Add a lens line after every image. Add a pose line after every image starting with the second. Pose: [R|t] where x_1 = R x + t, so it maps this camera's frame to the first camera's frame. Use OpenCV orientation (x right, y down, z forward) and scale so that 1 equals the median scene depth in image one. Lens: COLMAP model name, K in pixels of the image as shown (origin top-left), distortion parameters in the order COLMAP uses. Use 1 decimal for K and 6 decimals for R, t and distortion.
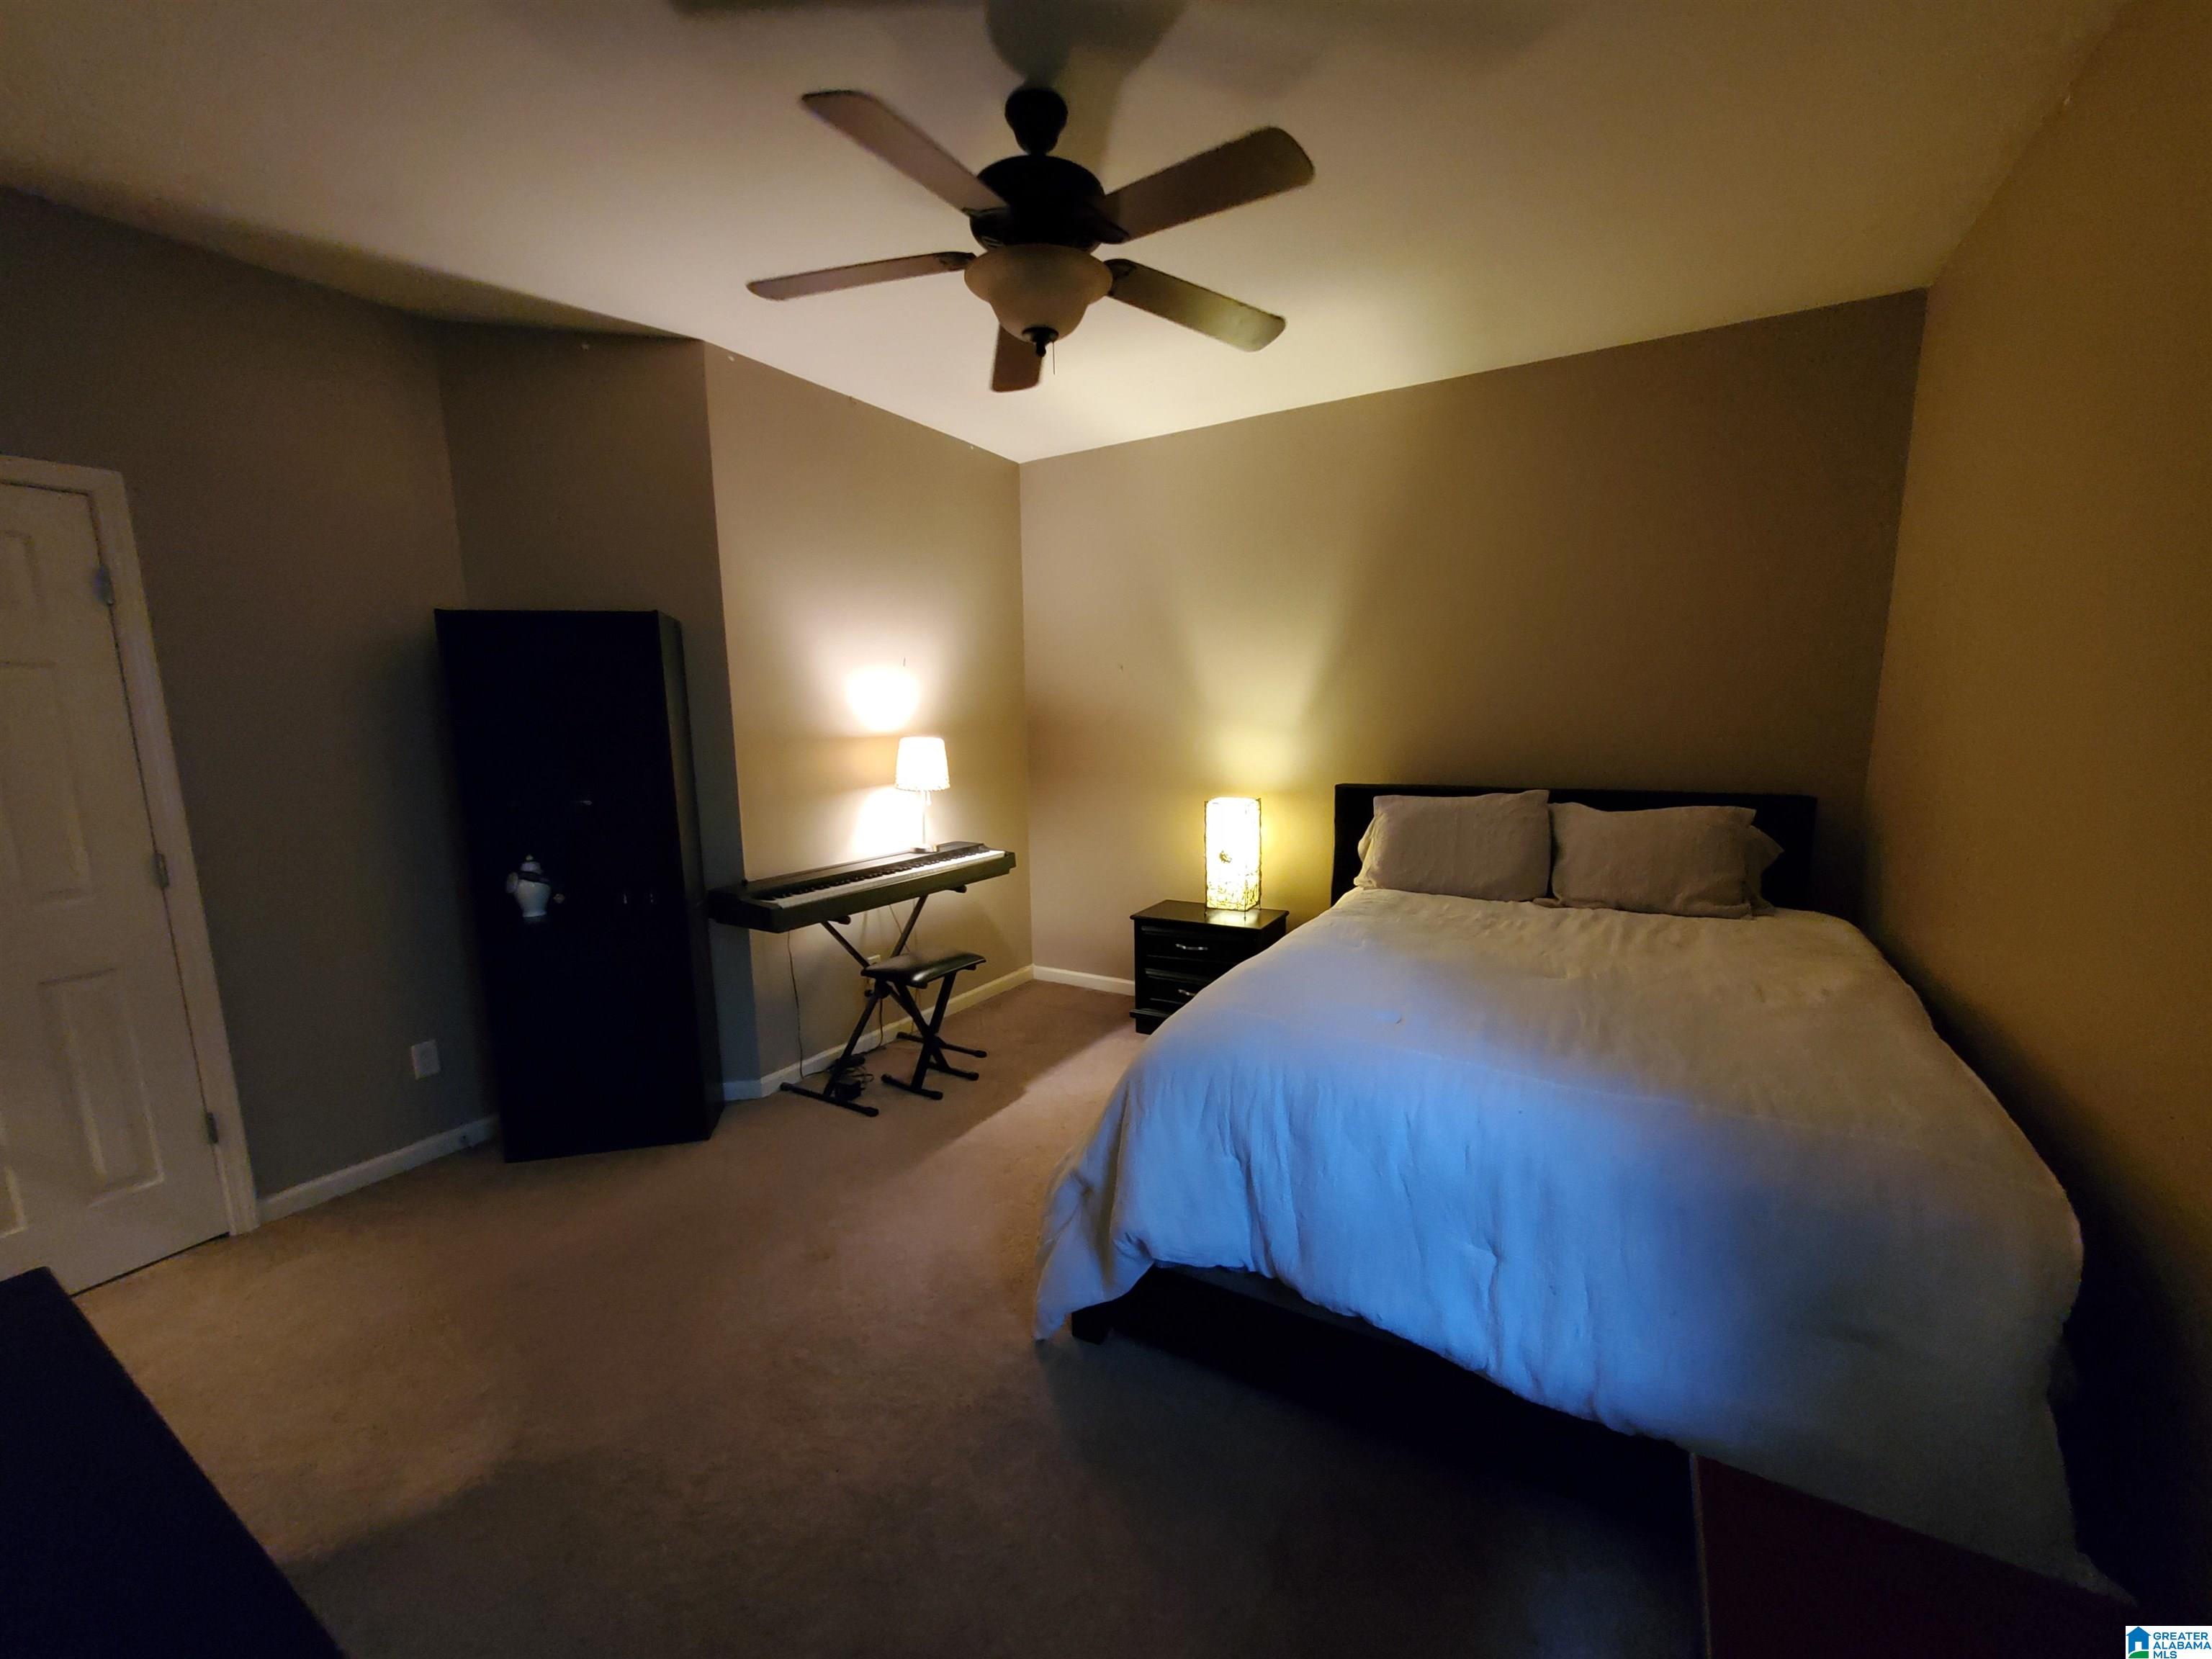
lens RADIAL K [[874.5, 0, 1108.6], [0, 874.5, 840.9], [0, 0, 1]] dist [-0.001866, -0.000127]
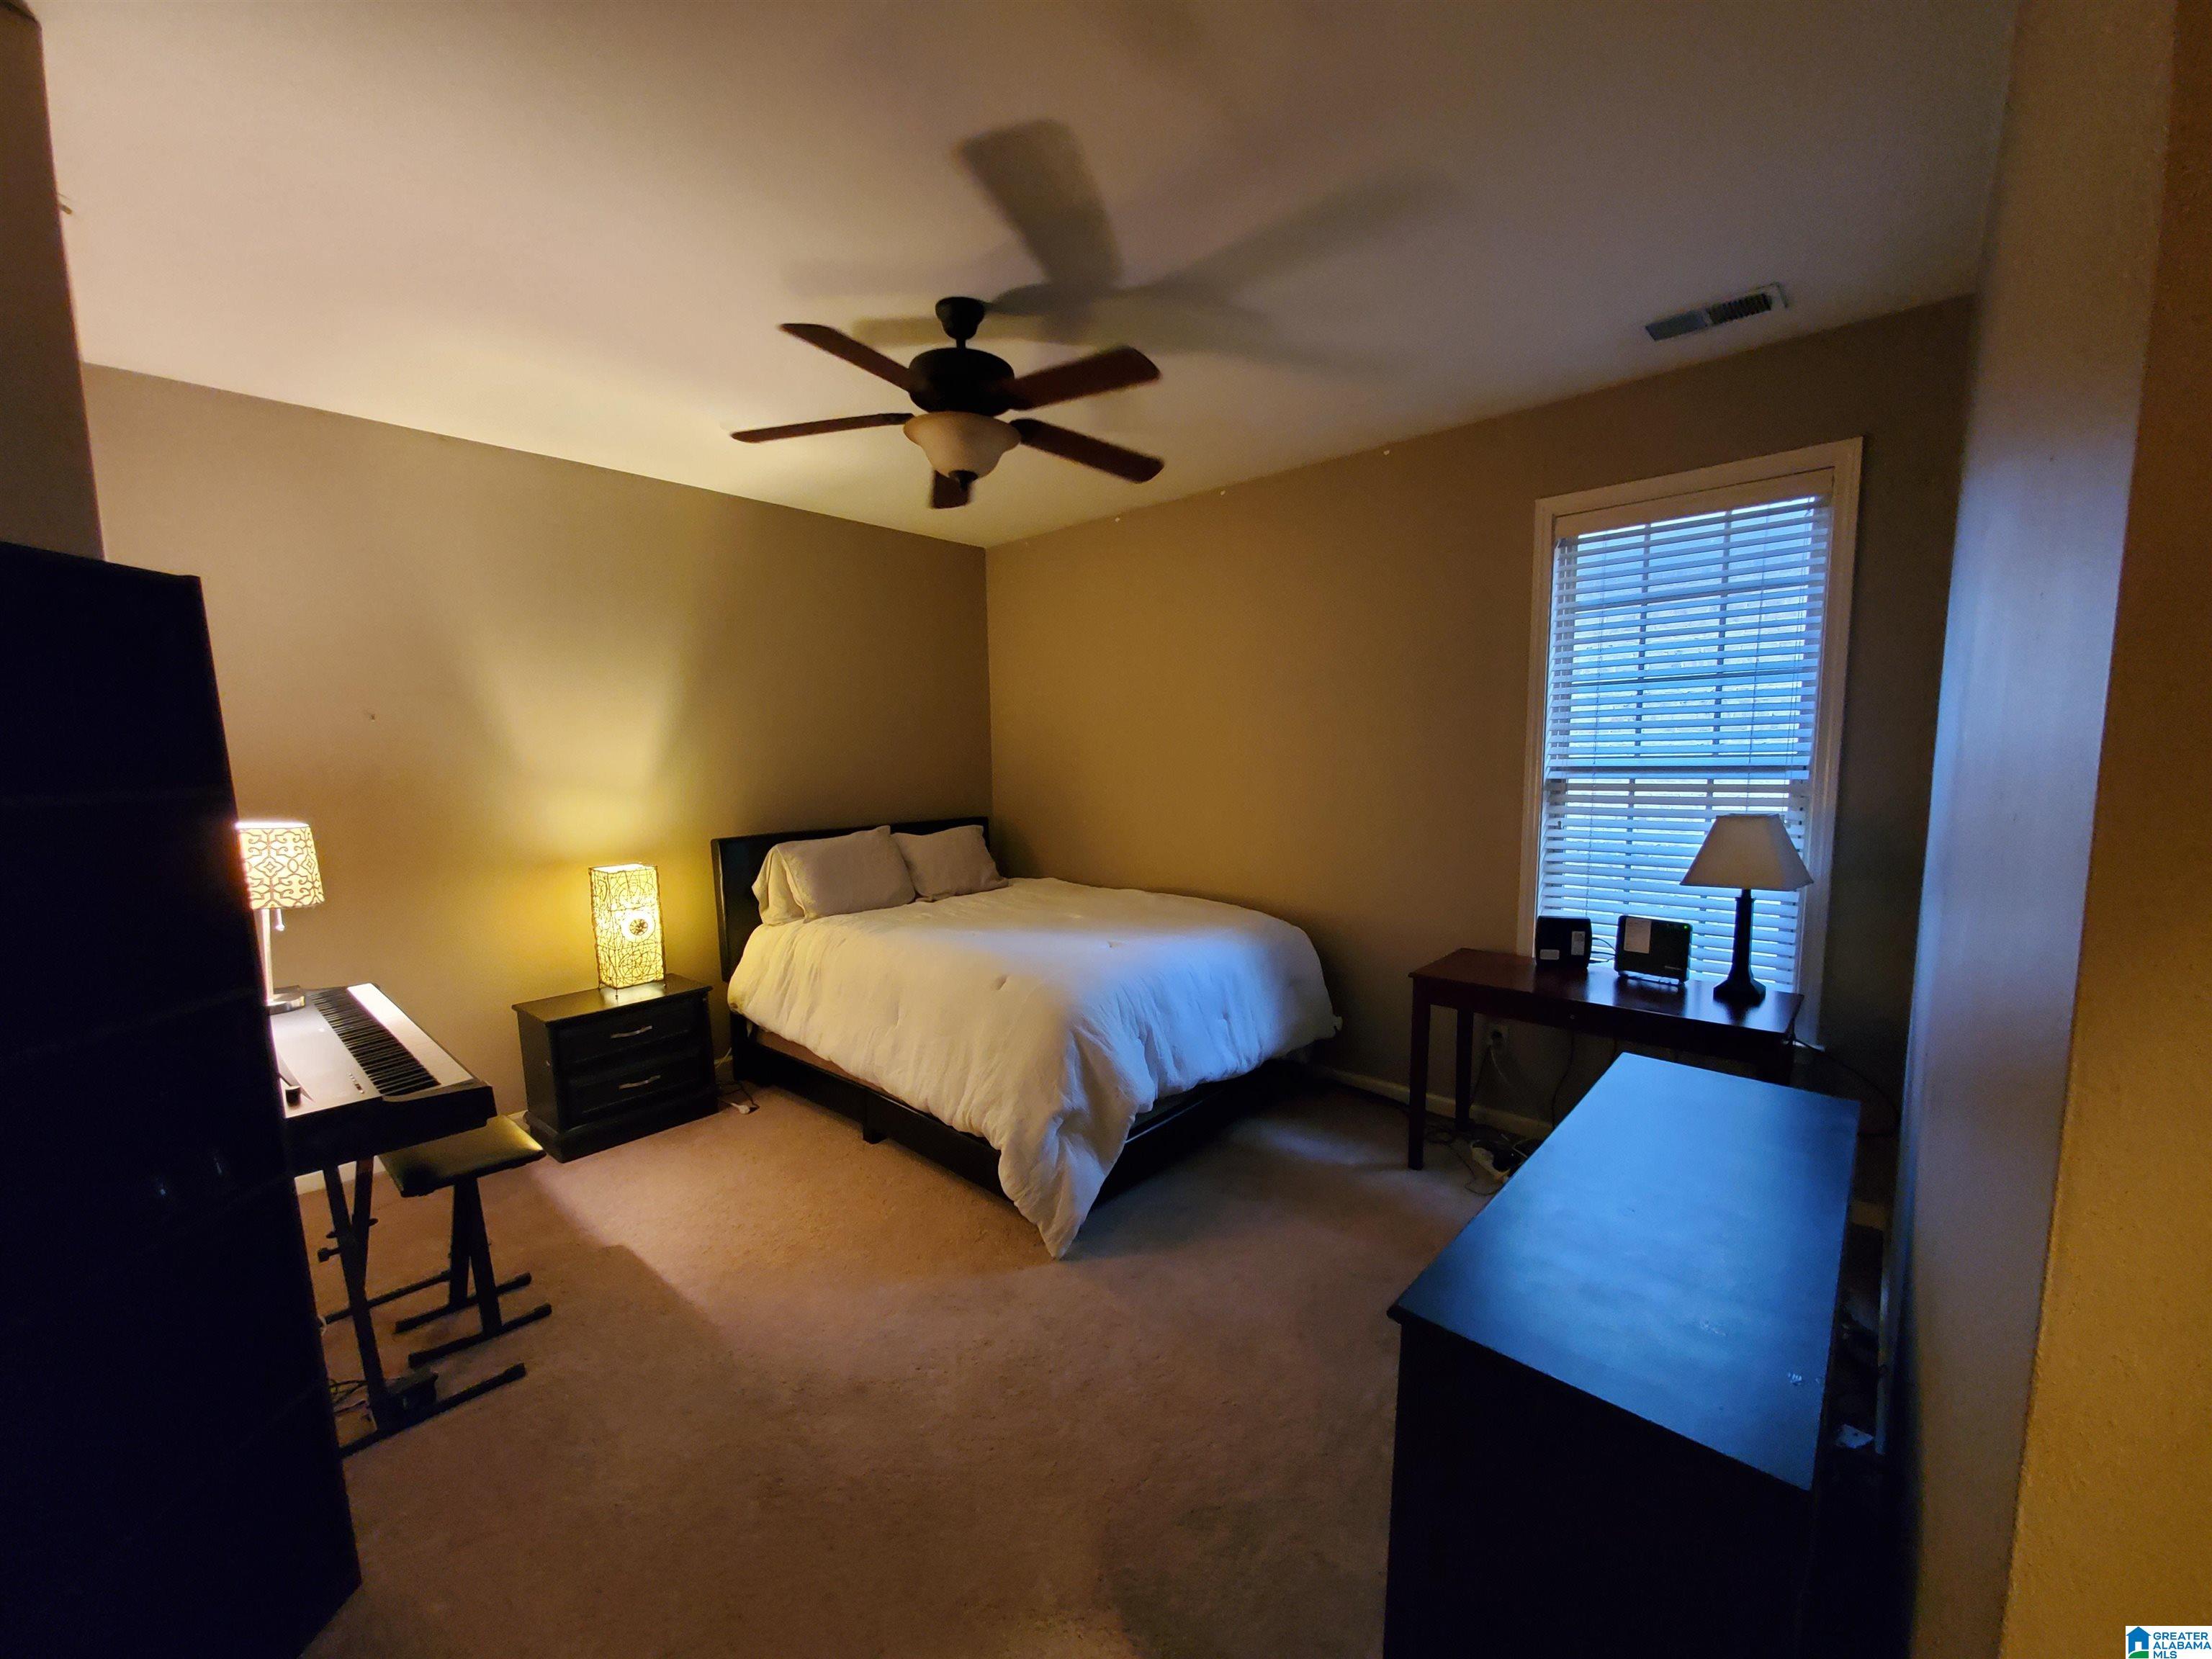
lens RADIAL K [[874.5, 0, 1108.4], [0, 874.5, 827.7], [0, 0, 1]] dist [-0.001866, -0.000127]
pose [[0.187189, -0.055880, 0.980733, -0.800366], [0.153469, 0.987785, 0.026990, -0.038303], [-0.970262, 0.145460, 0.193478, 0.392995]]
